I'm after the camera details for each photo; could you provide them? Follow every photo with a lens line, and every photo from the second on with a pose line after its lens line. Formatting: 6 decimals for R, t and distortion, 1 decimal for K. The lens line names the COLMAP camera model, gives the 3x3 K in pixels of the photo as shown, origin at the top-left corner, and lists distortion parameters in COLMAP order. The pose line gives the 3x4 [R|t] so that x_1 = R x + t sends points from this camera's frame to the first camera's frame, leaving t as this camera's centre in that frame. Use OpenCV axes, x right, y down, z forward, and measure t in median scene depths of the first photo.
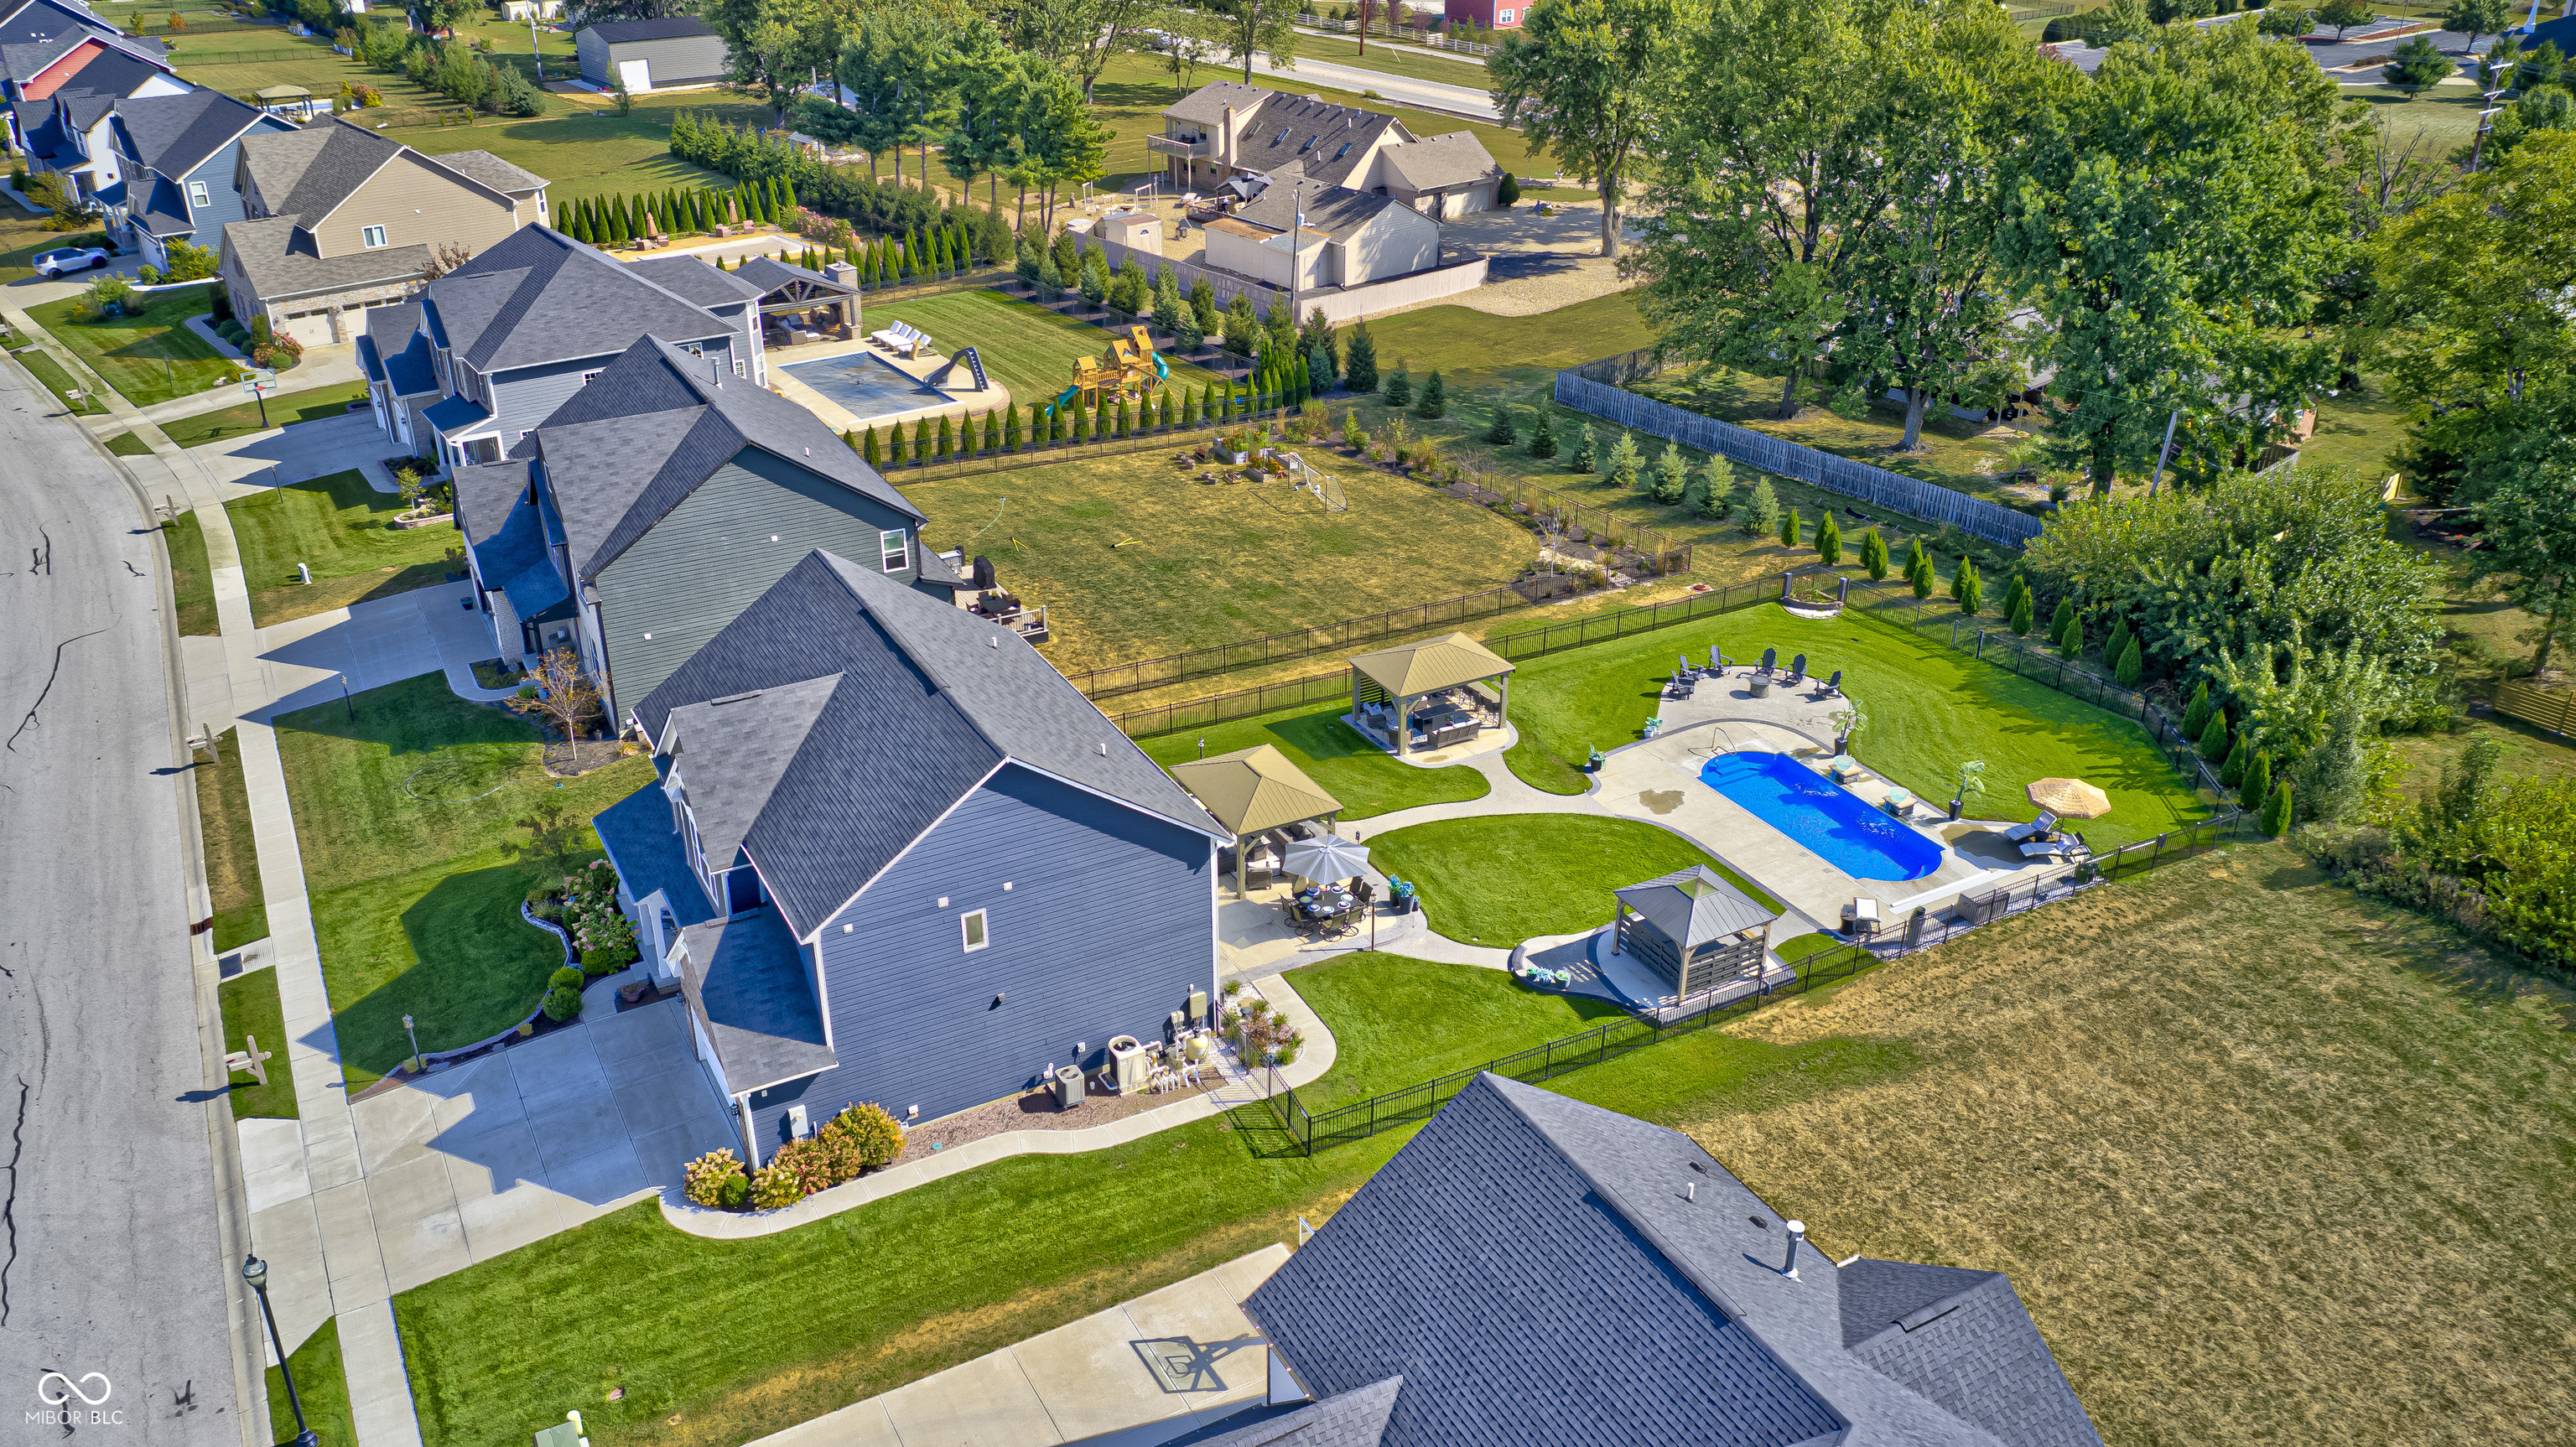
lens RADIAL K [[1992.5, 0, 1288.0], [0, 1992.5, 723.5], [0, 0, 1]] dist [-0.009418, 0.002872]
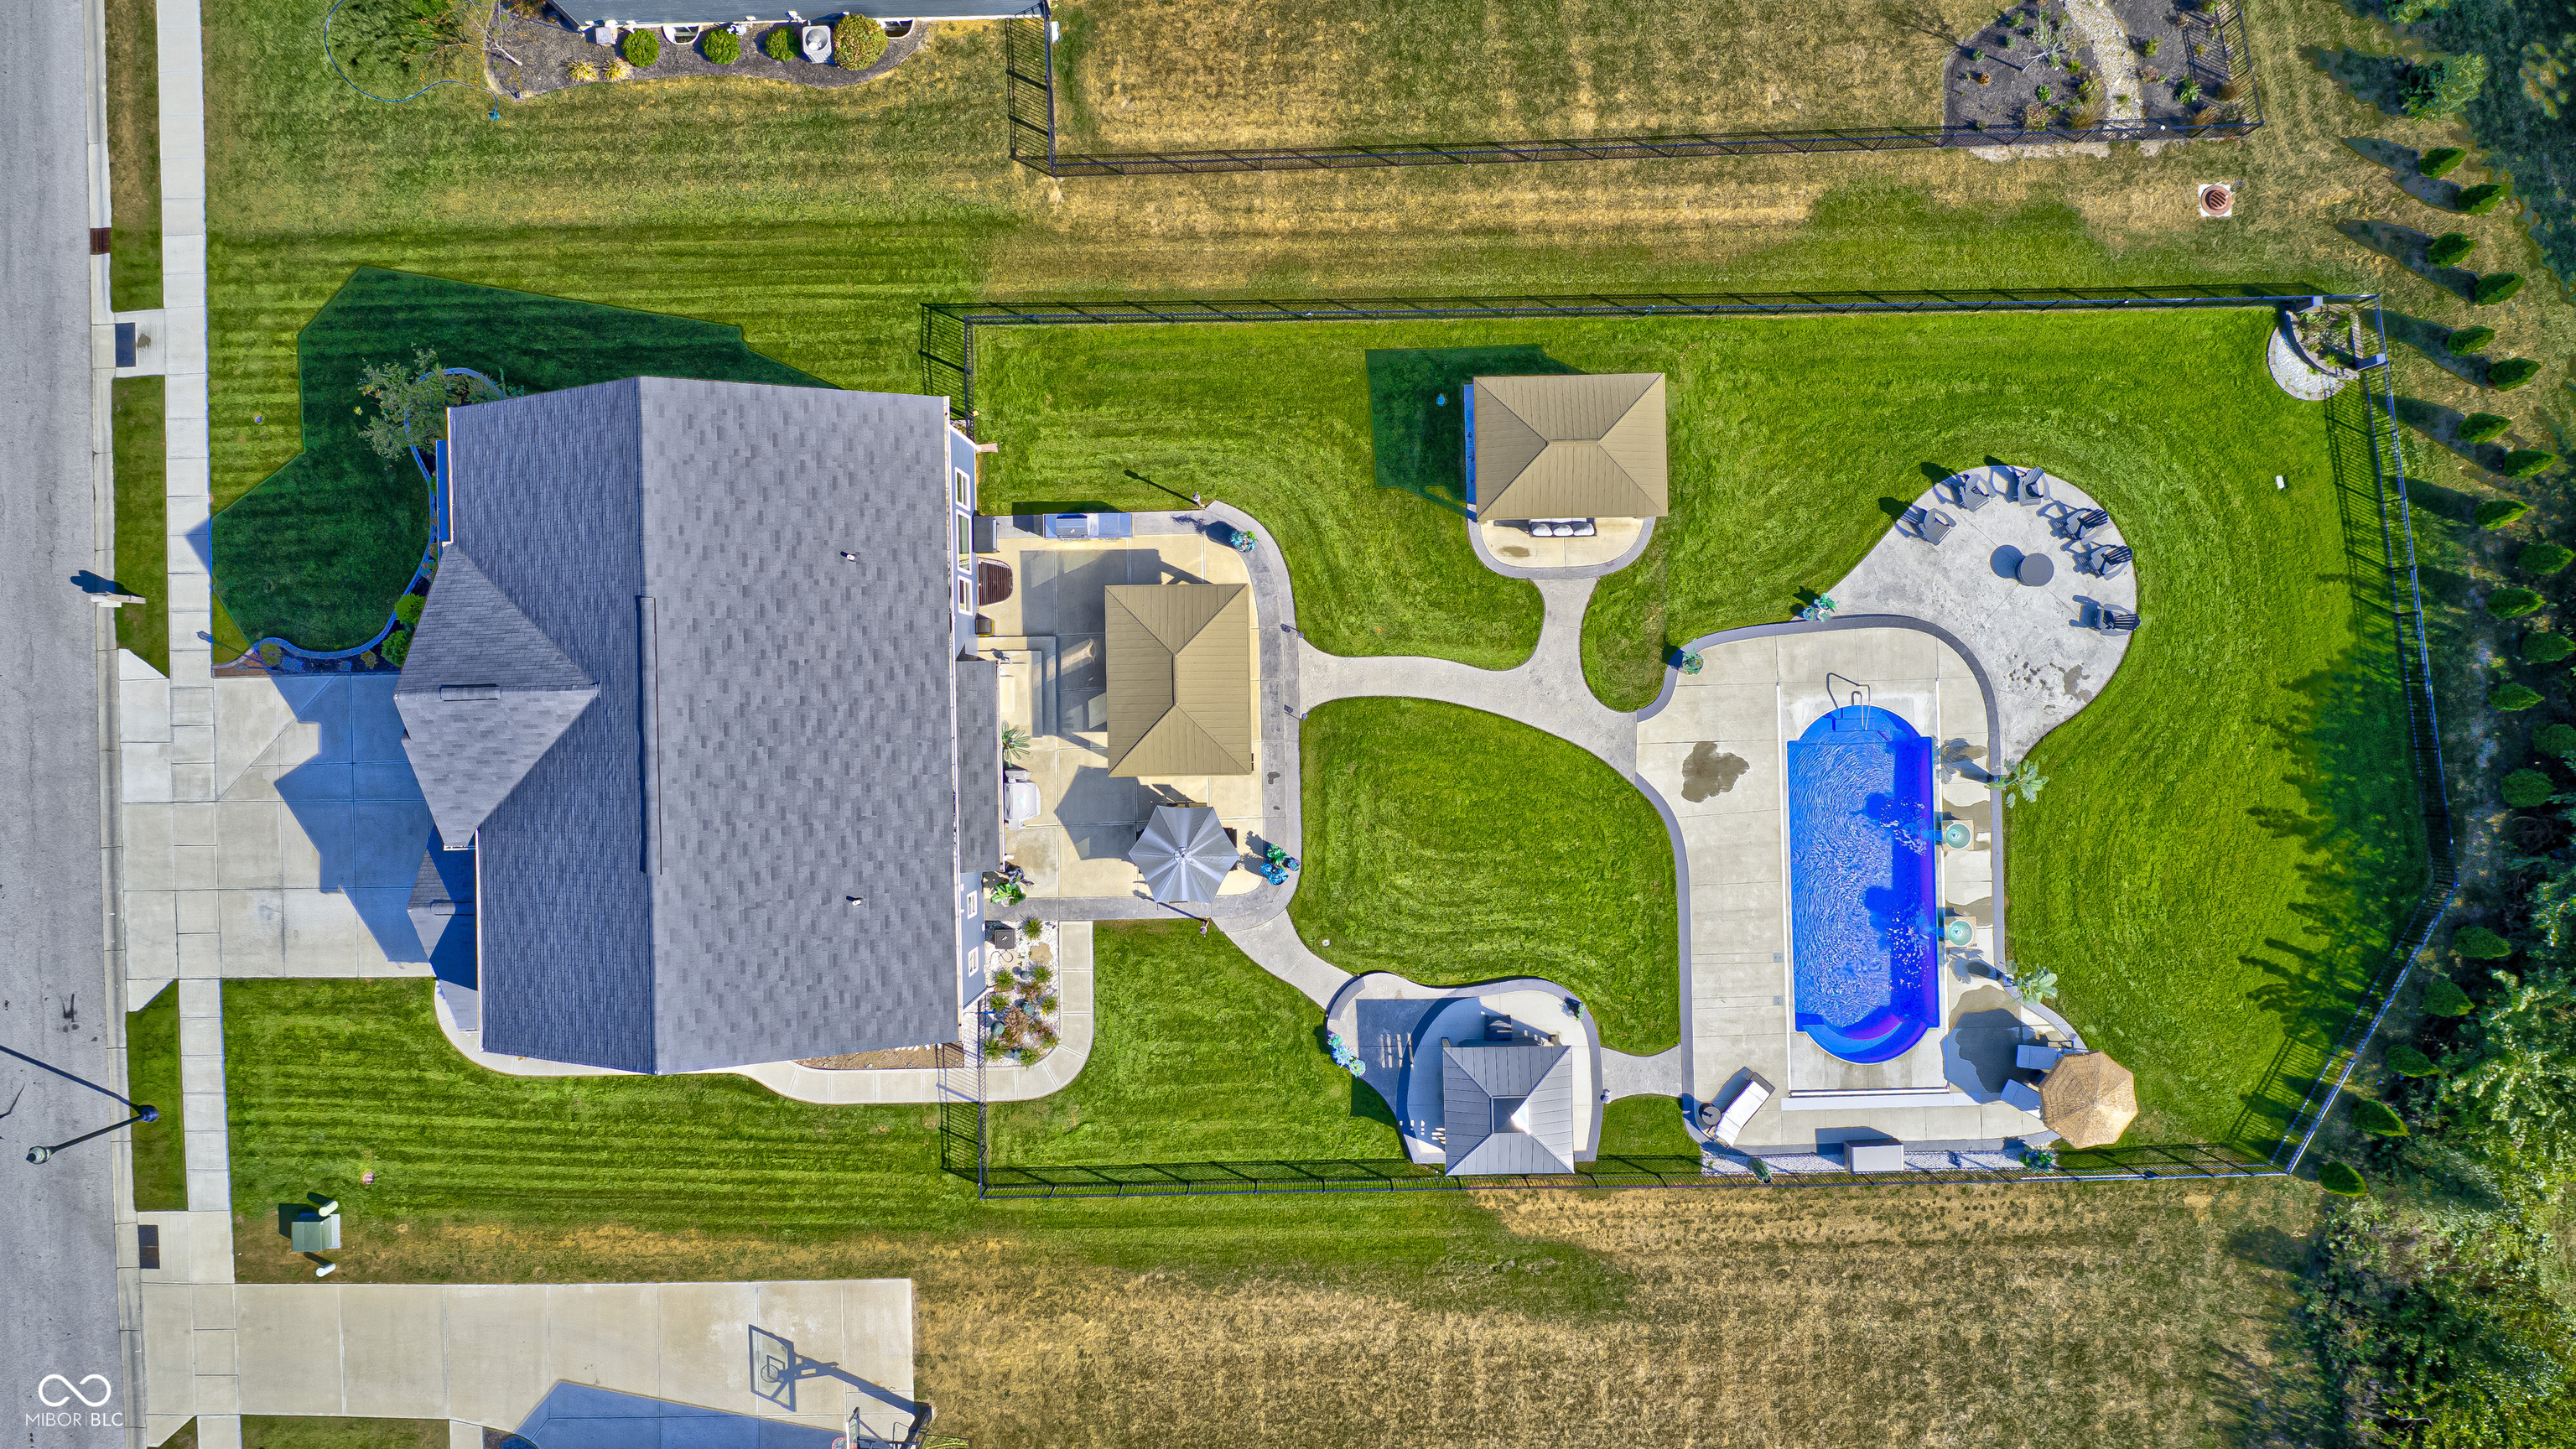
lens RADIAL K [[1992.7, 0, 1288.0], [0, 1992.7, 724.5], [0, 0, 1]] dist [-0.009418, 0.002872]
pose [[0.886293, 0.462985, -0.011409, 0.043001], [-0.193065, 0.391753, 0.899586, -0.741512], [0.420964, -0.795094, 0.436594, 0.673503]]
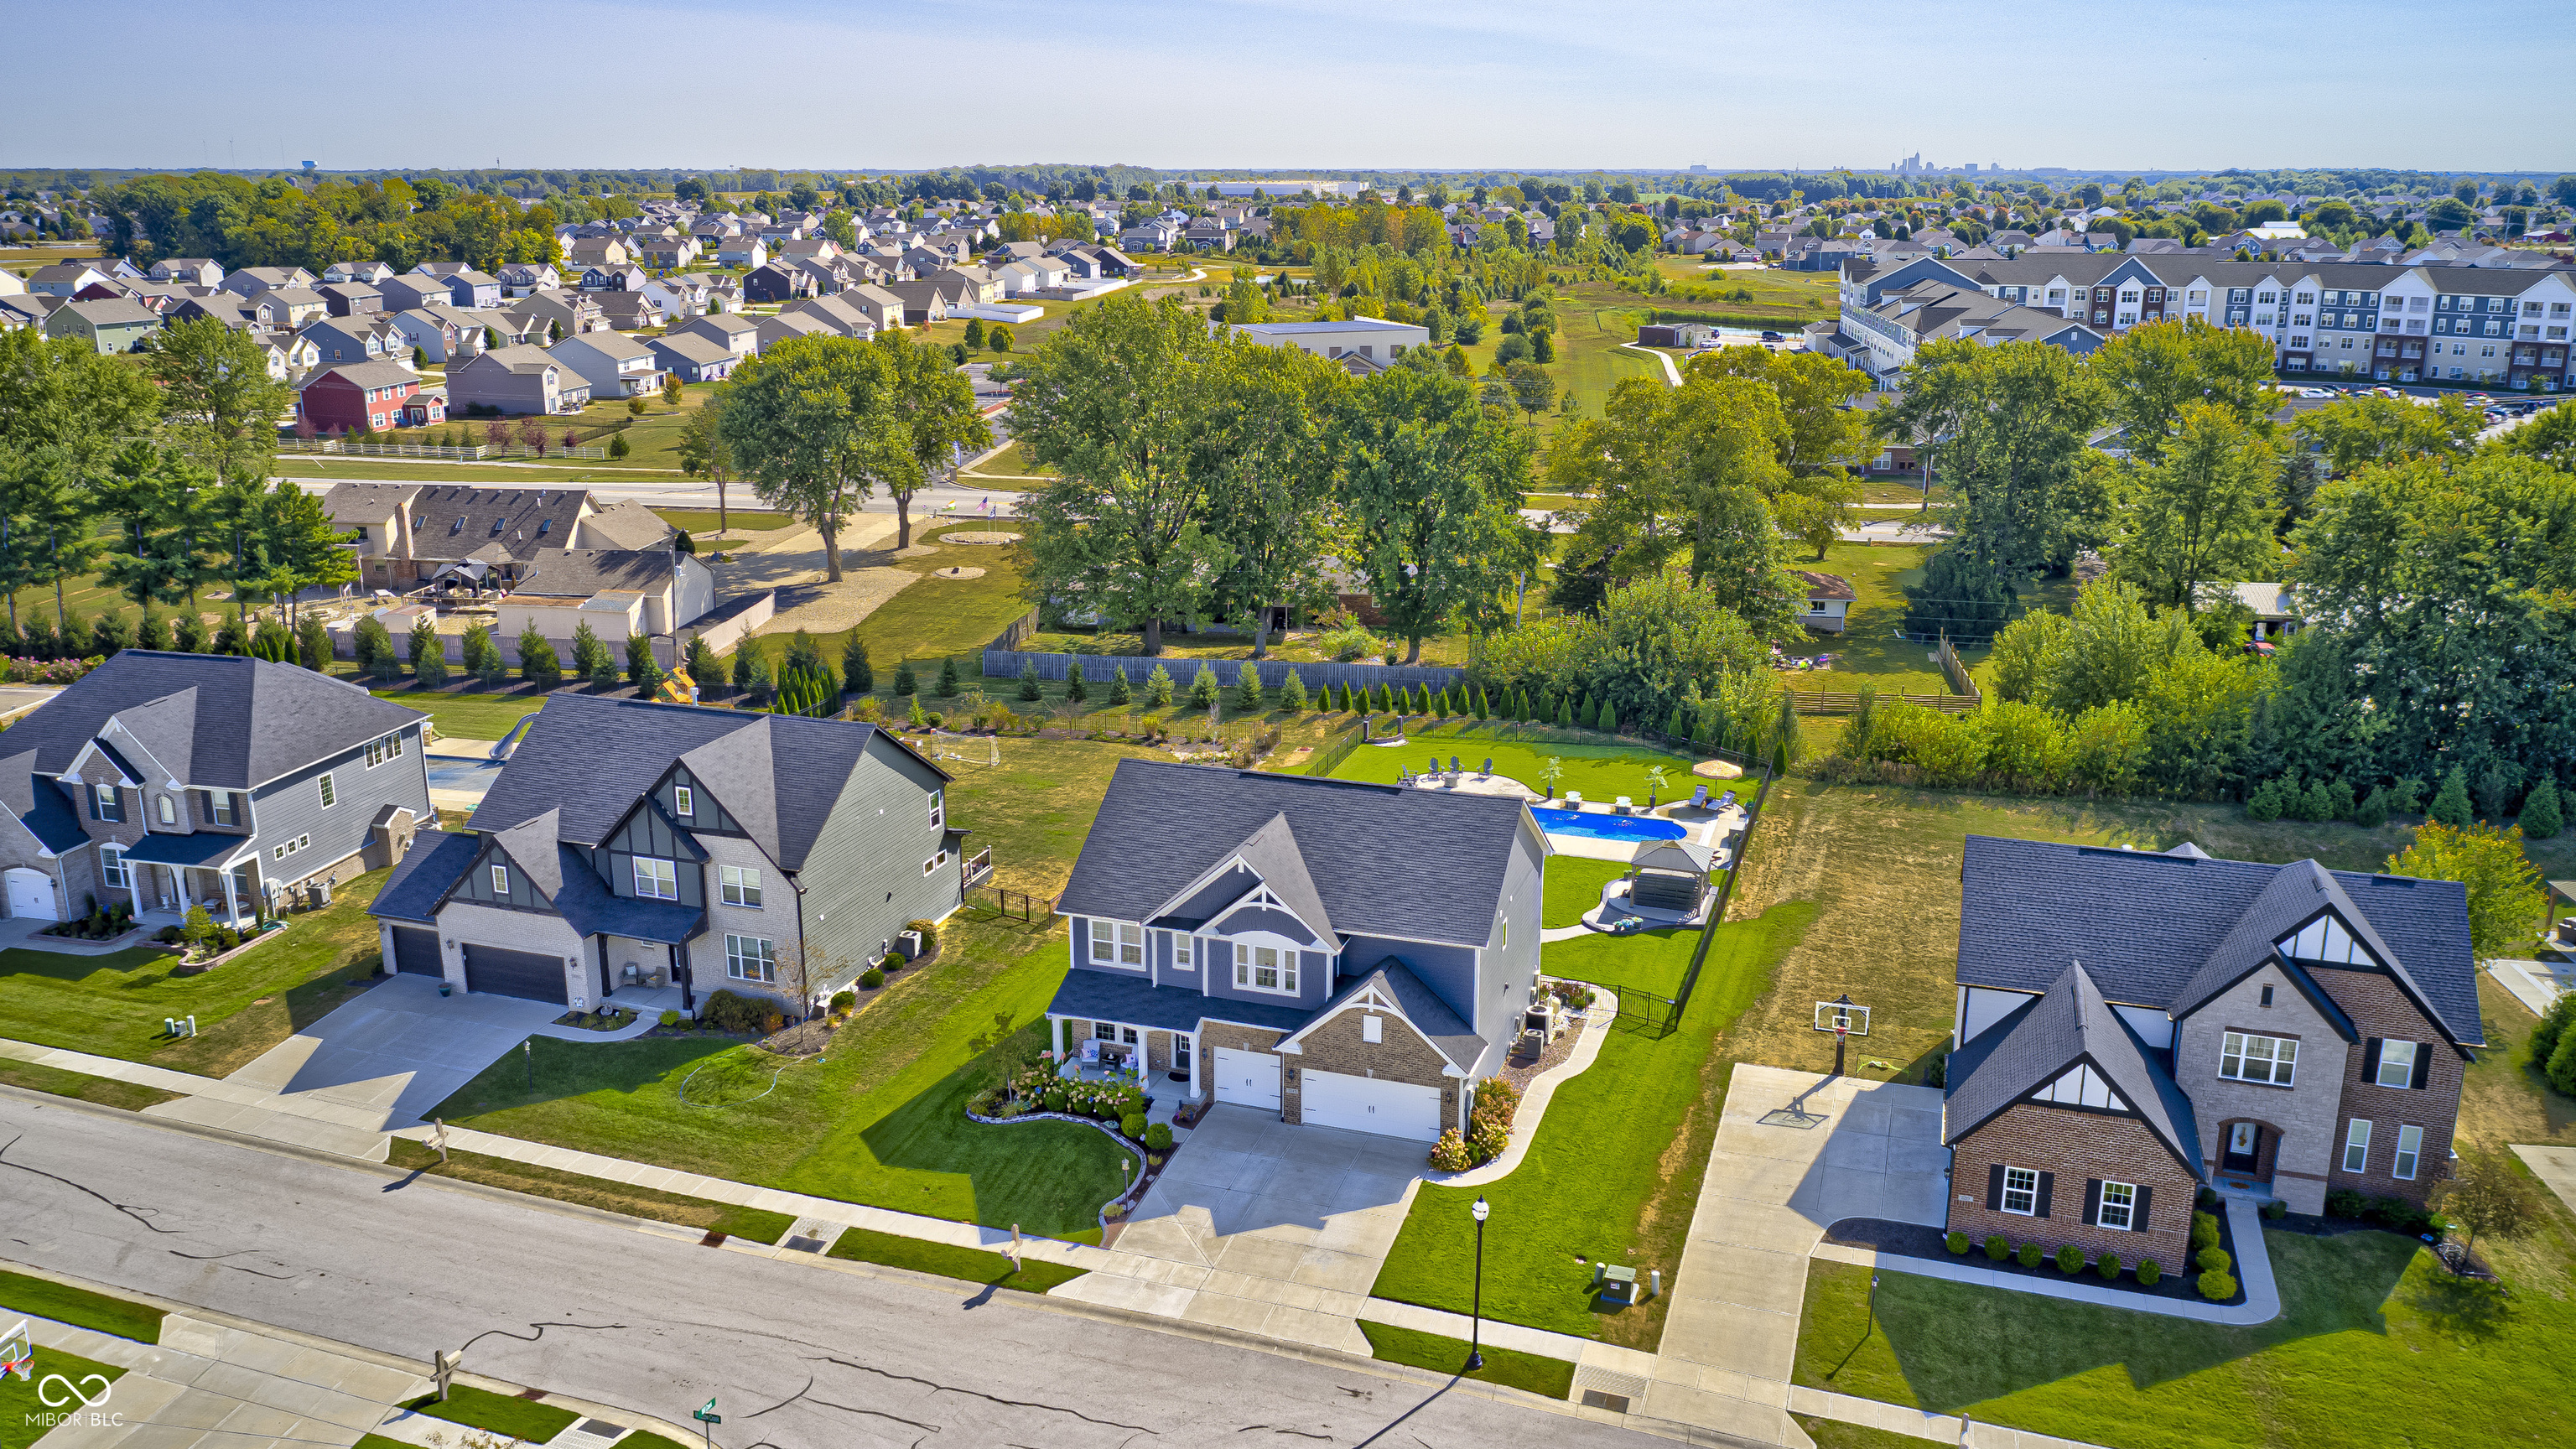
lens RADIAL K [[1992.7, 0, 1288.0], [0, 1992.7, 724.5], [0, 0, 1]] dist [-0.009418, 0.002872]
pose [[0.734651, -0.184290, 0.652935, -0.968110], [0.302214, 0.950536, -0.071749, 0.013555], [-0.607416, 0.250037, 0.754008, -0.015006]]
